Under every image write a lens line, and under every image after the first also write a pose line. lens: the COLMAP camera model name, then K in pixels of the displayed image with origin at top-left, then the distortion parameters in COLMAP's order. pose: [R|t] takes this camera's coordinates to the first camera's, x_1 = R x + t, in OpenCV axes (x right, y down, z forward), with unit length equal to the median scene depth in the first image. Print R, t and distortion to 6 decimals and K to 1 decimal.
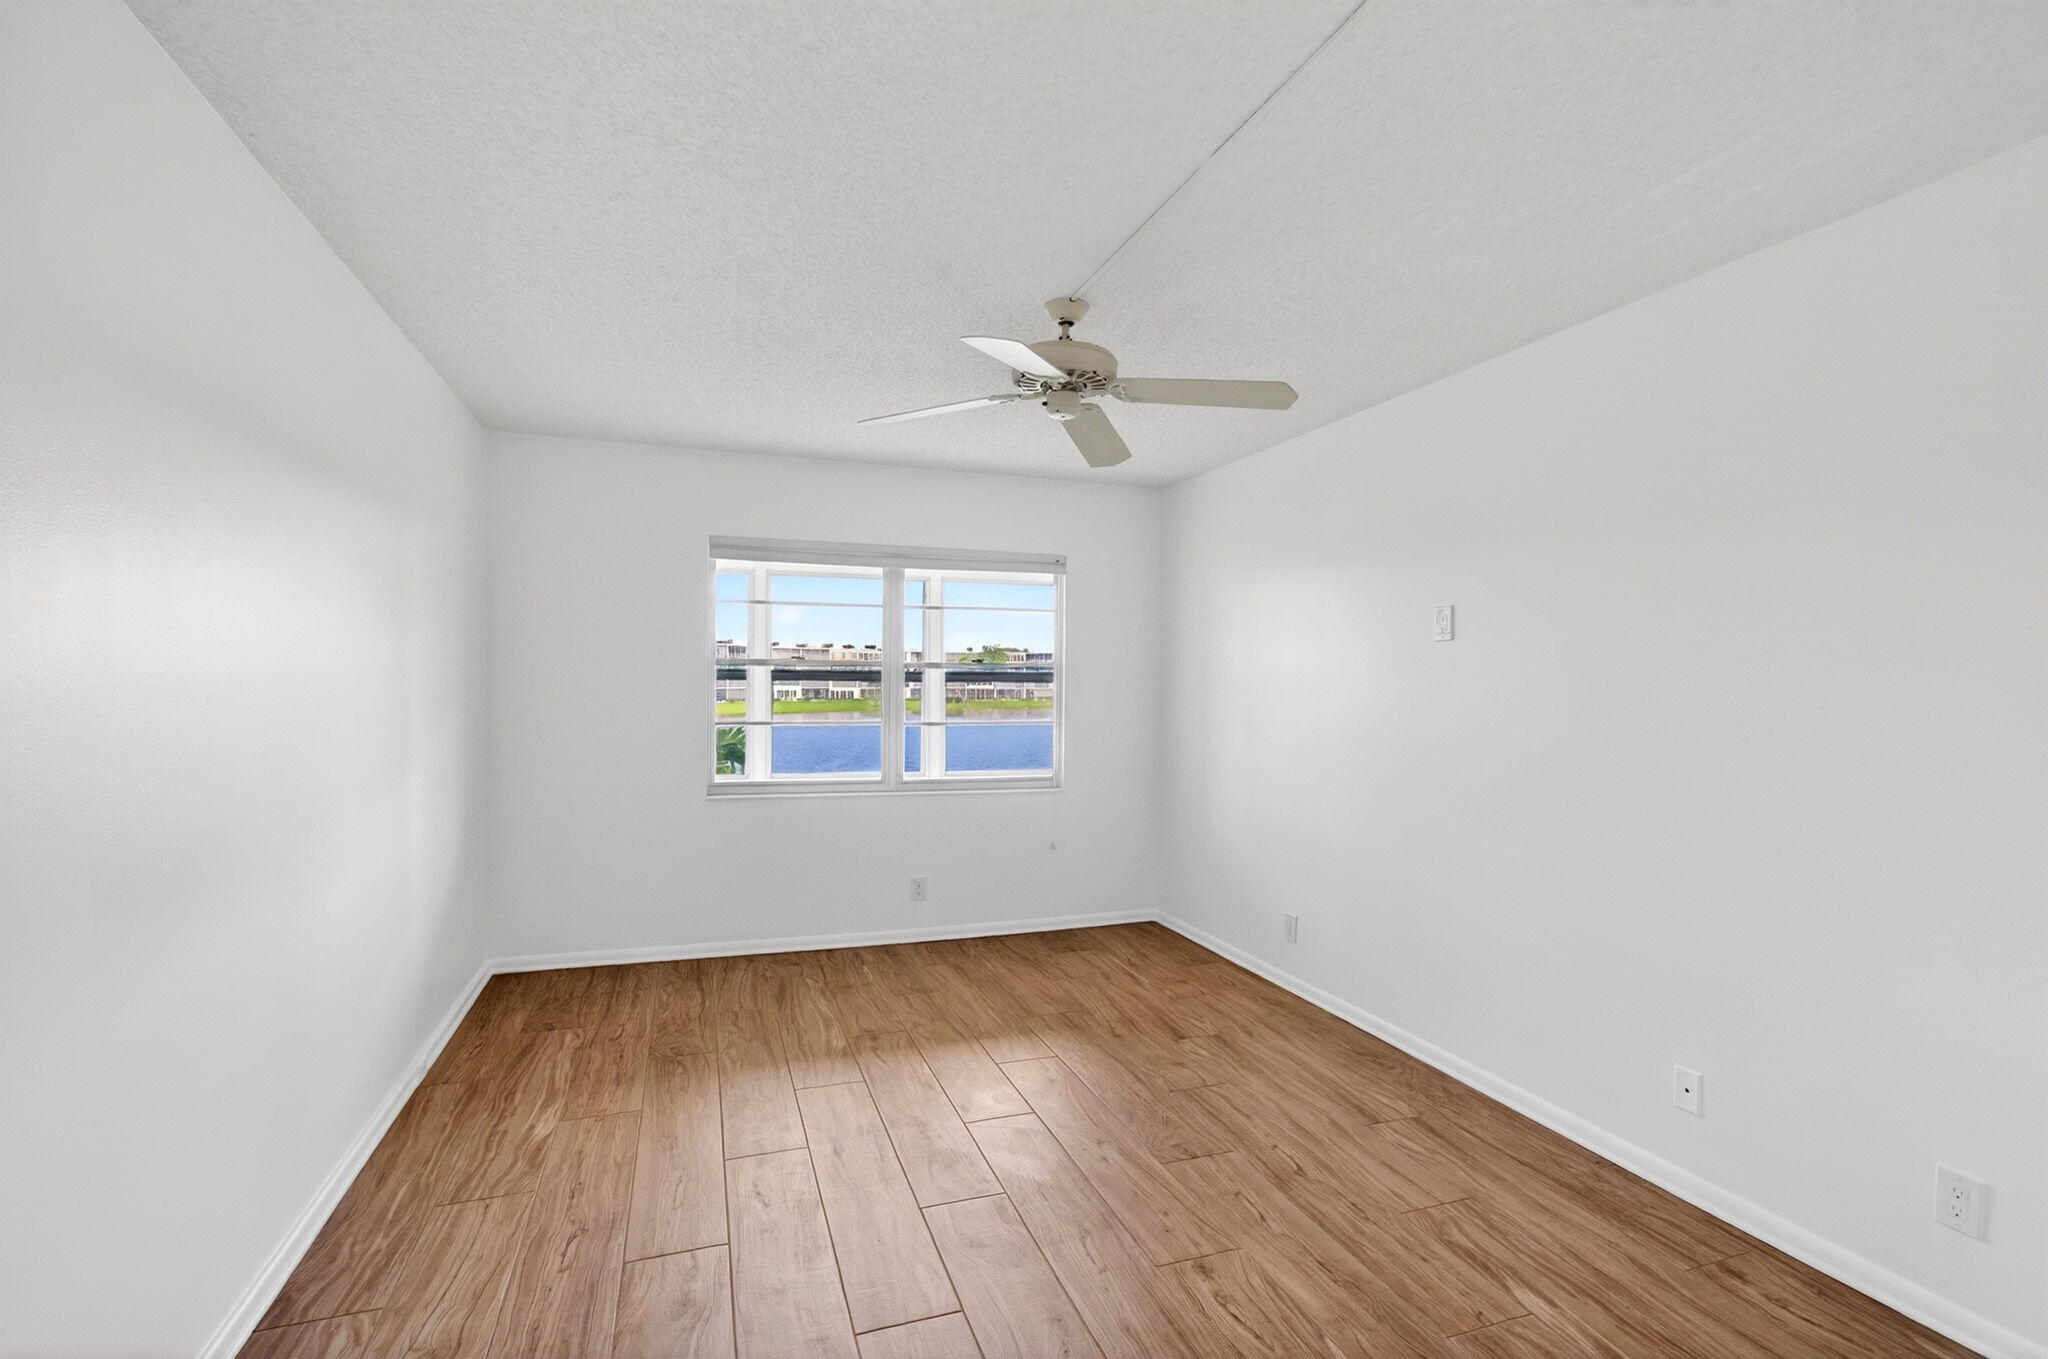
lens RADIAL K [[914.9, 0, 1038.7], [0, 914.9, 673.4], [0, 0, 1]] dist [-0.031908, 0.026601]
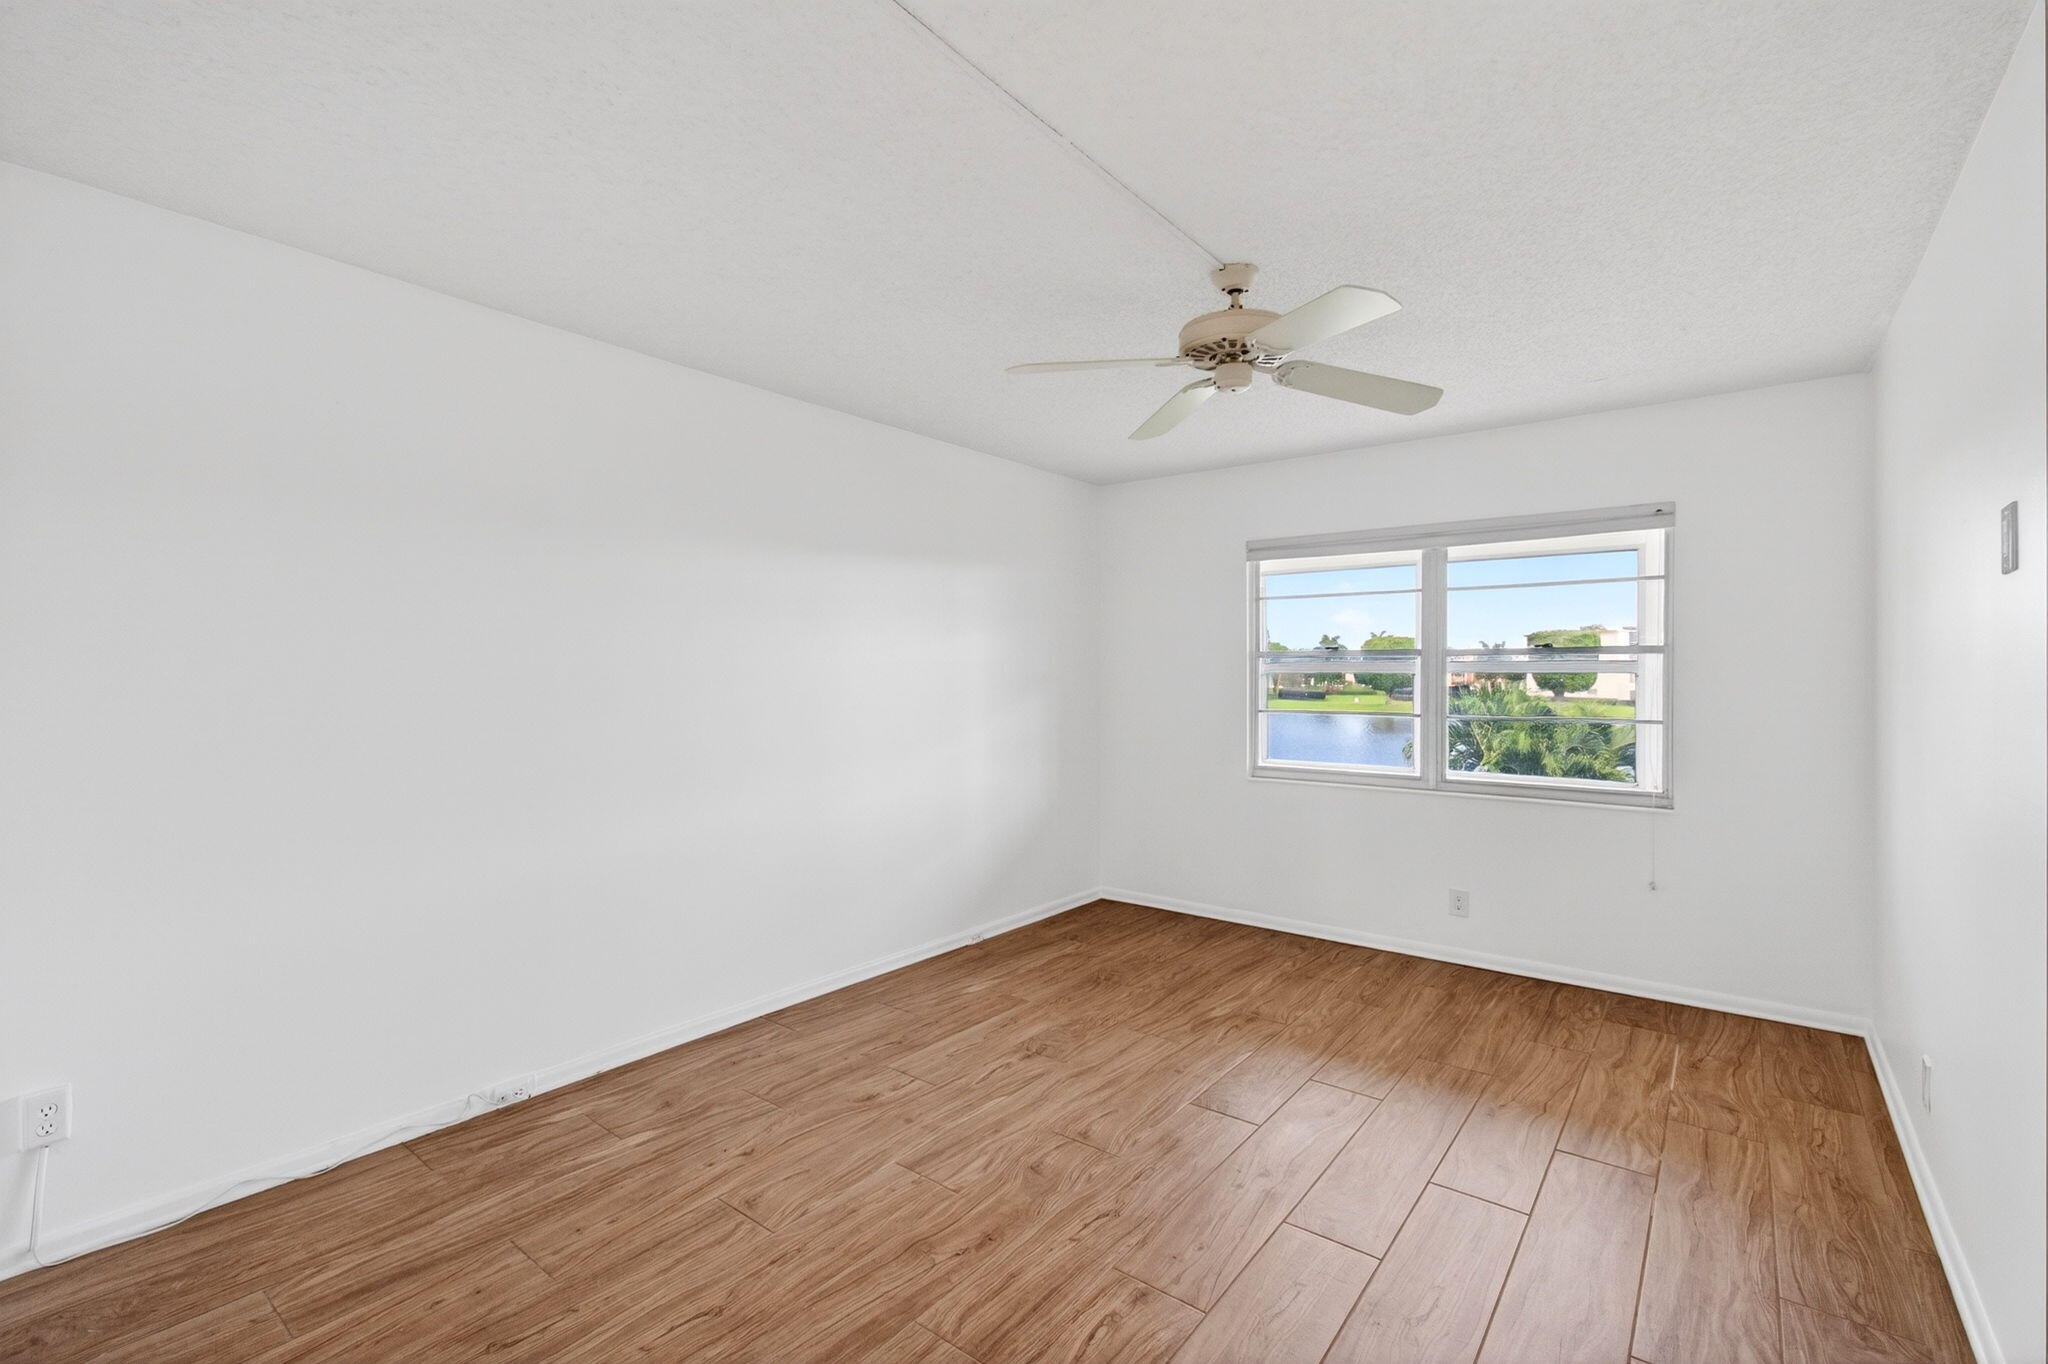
lens RADIAL K [[914.9, 0, 1038.7], [0, 914.9, 675.9], [0, 0, 1]] dist [-0.031908, 0.026601]
pose [[0.541125, -0.006215, -0.840919, 0.475877], [0.013371, 0.999910, 0.001214, 0.006636], [0.840836, -0.011901, 0.541159, 0.211569]]
